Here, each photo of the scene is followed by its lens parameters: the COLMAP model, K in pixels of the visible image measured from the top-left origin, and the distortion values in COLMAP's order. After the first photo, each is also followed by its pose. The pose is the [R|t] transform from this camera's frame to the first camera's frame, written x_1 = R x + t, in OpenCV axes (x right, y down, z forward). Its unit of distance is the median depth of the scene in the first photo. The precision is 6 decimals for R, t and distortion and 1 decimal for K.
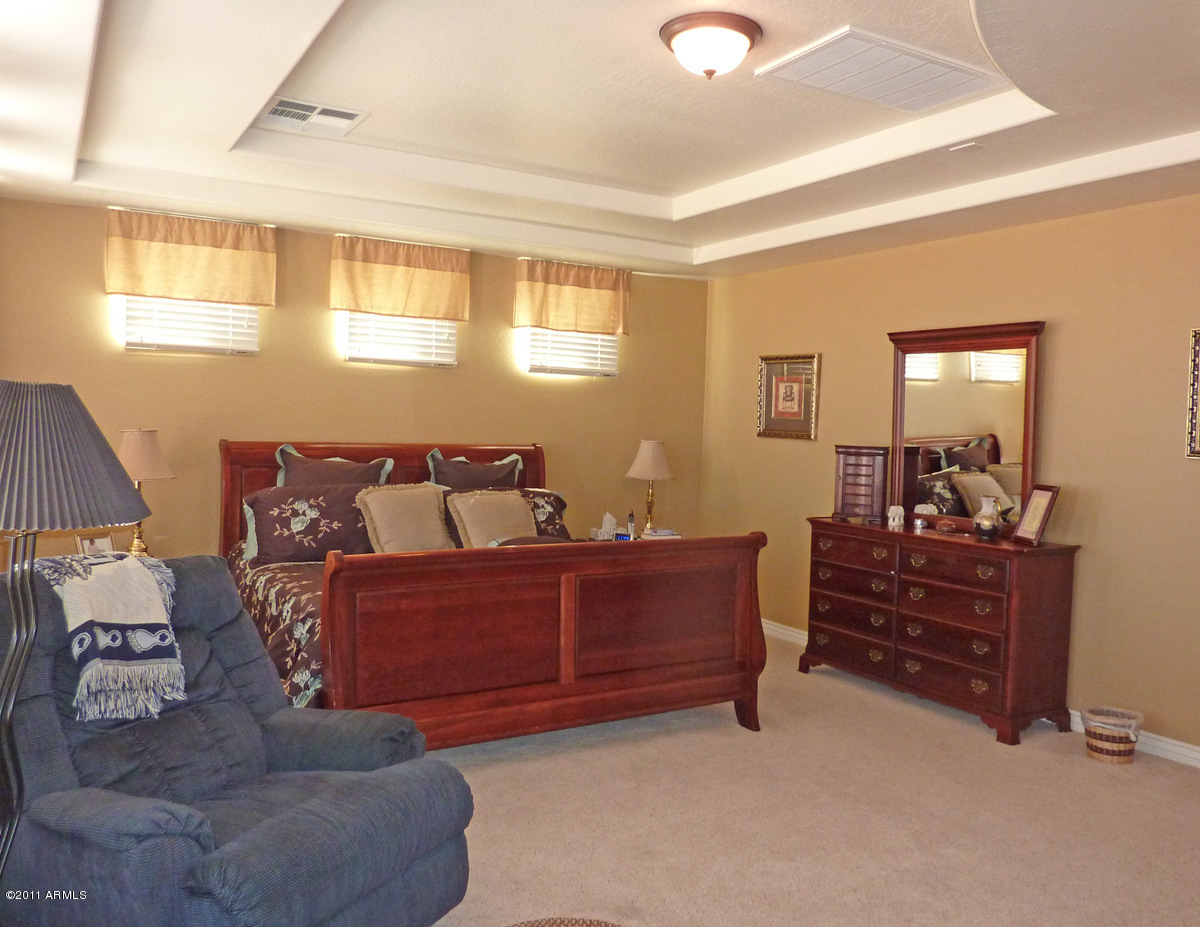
lens RADIAL K [[933.2, 0, 597.9], [0, 933.2, 468.1], [0, 0, 1]] dist [-0.060363, 0.005950]
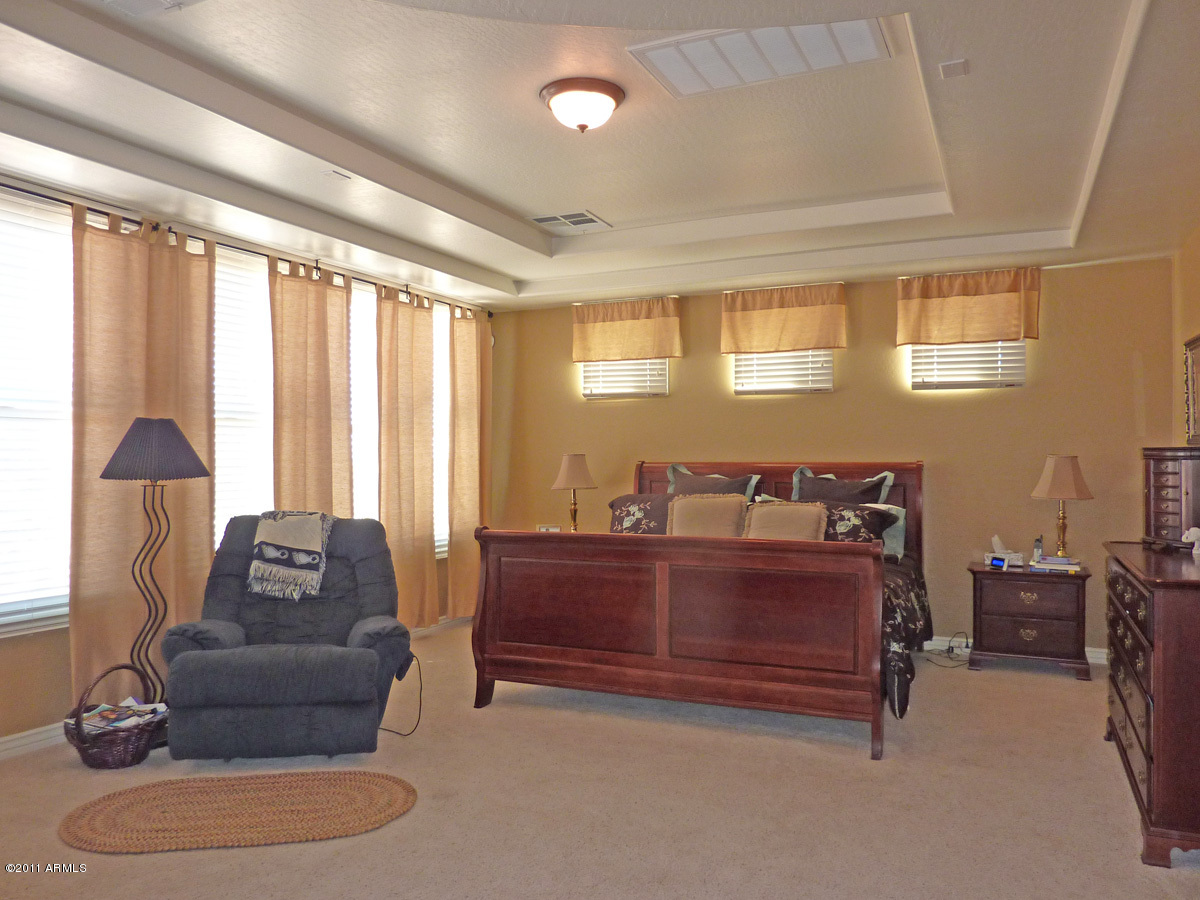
lens RADIAL K [[885.2, 0, 600.1], [0, 885.2, 450.8], [0, 0, 1]] dist [0.007293, -0.005494]
pose [[0.571090, -0.036046, -0.820096, 0.590663], [-0.021479, 0.998037, -0.058824, 0.029653], [0.820606, 0.051208, 0.569195, 0.215135]]
